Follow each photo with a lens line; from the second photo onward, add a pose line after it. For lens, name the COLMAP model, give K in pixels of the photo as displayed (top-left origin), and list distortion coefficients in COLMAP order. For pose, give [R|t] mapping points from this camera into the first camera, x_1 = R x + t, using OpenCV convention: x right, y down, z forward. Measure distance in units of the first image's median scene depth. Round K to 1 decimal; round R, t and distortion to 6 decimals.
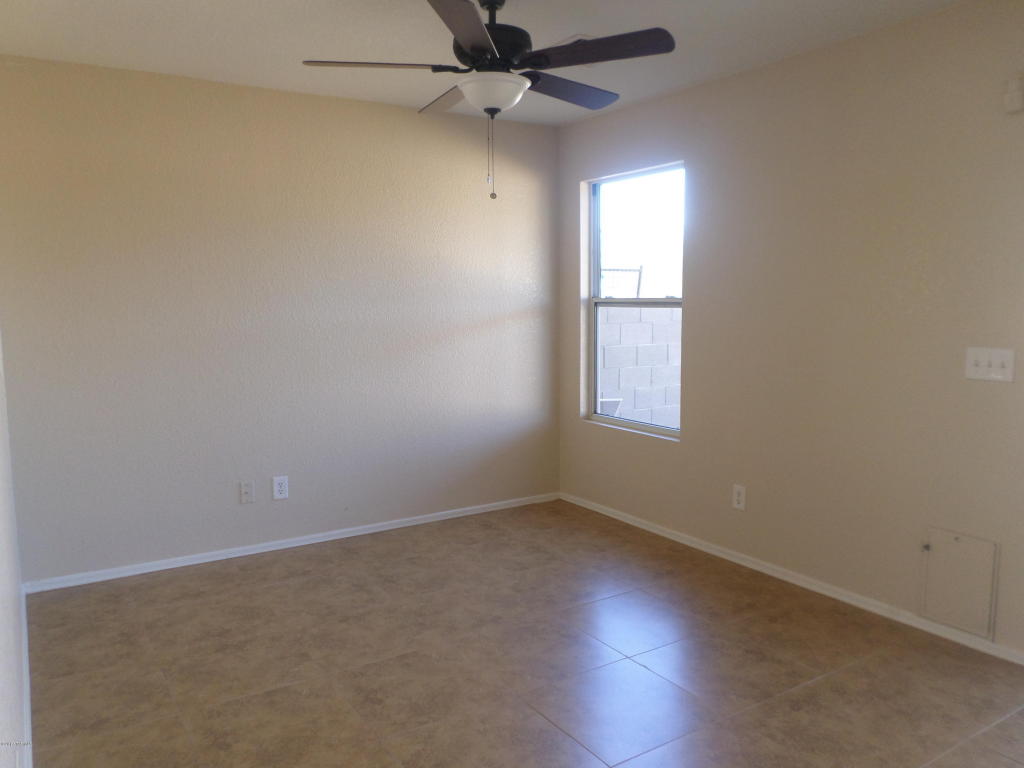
lens RADIAL K [[771.2, 0, 509.4], [0, 771.2, 377.1], [0, 0, 1]] dist [-0.015053, -0.015635]
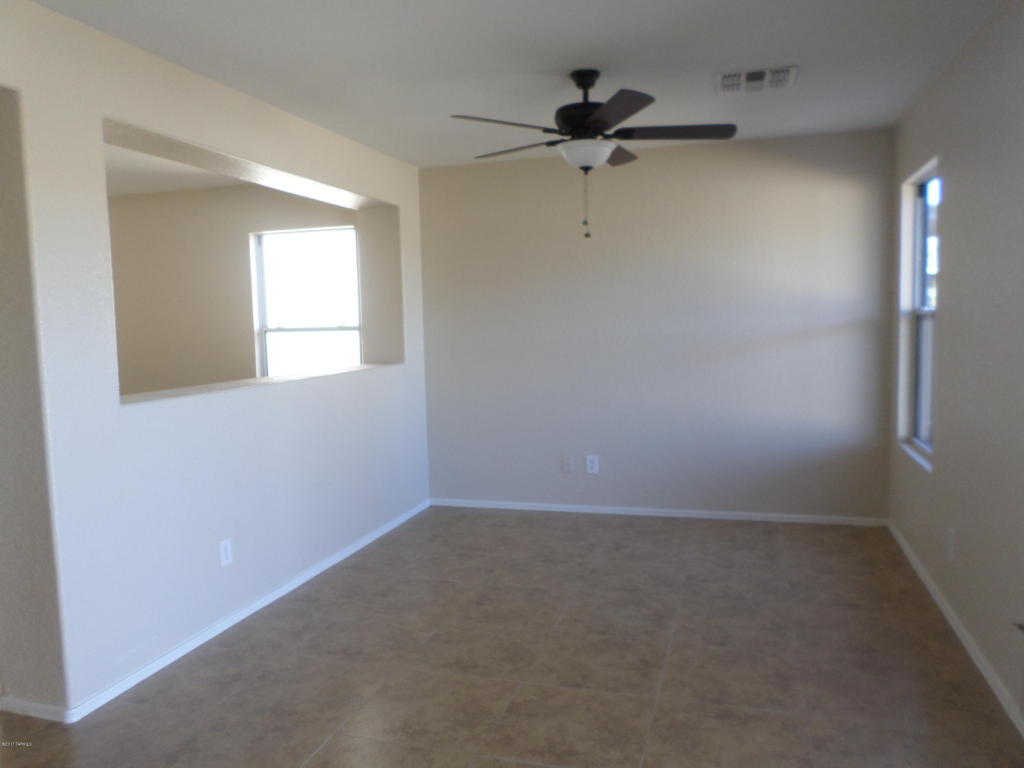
lens RADIAL K [[771.2, 0, 509.4], [0, 771.2, 384.8], [0, 0, 1]] dist [-0.015053, -0.015635]
pose [[0.649469, 0.055268, -0.758376, 0.855407], [-0.054368, 0.998178, 0.026183, -0.020341], [0.758441, 0.024226, 0.651291, 0.098769]]
